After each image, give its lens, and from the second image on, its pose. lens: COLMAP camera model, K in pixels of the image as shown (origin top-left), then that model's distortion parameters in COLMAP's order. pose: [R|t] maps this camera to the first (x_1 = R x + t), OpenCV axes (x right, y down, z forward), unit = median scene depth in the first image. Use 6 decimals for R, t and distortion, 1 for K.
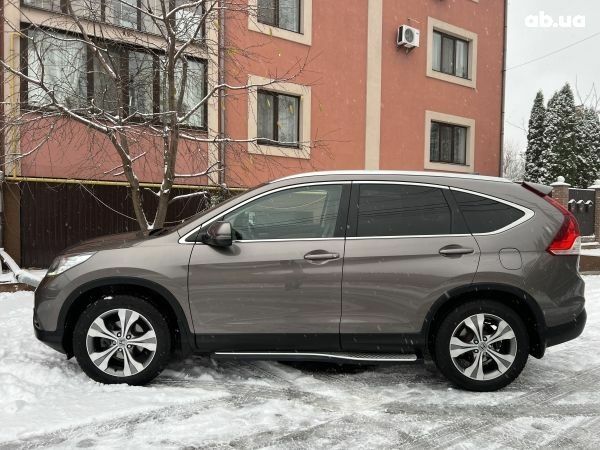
lens RADIAL K [[451.6, 0, 305.0], [0, 451.6, 226.9], [0, 0, 1]] dist [0.019611, -0.019178]
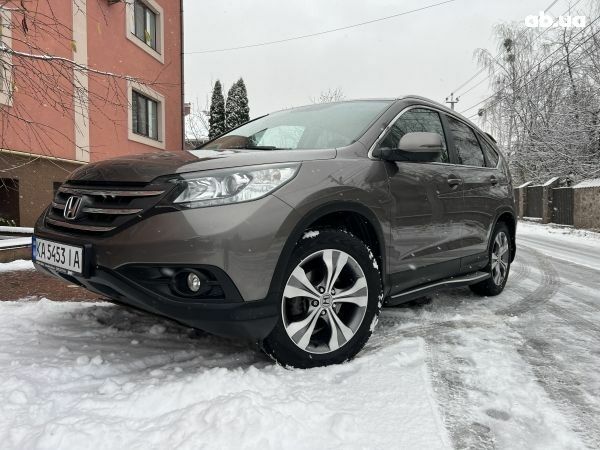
lens RADIAL K [[451.6, 0, 304.9], [0, 451.6, 227.7], [0, 0, 1]] dist [0.019611, -0.019178]
pose [[0.667428, -0.041569, 0.743513, -0.894821], [0.023400, 0.999118, 0.034854, 0.124594], [-0.744307, -0.005865, 0.667812, 0.578840]]
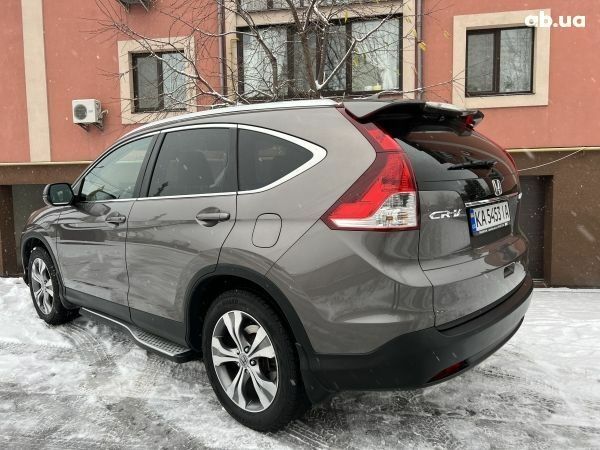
lens RADIAL K [[451.6, 0, 303.6], [0, 451.6, 222.5], [0, 0, 1]] dist [0.019611, -0.019178]
pose [[0.729765, 0.027272, -0.683154, 0.911740], [0.006965, 0.998856, 0.047315, 0.030640], [0.683662, -0.039287, 0.728740, 0.586687]]
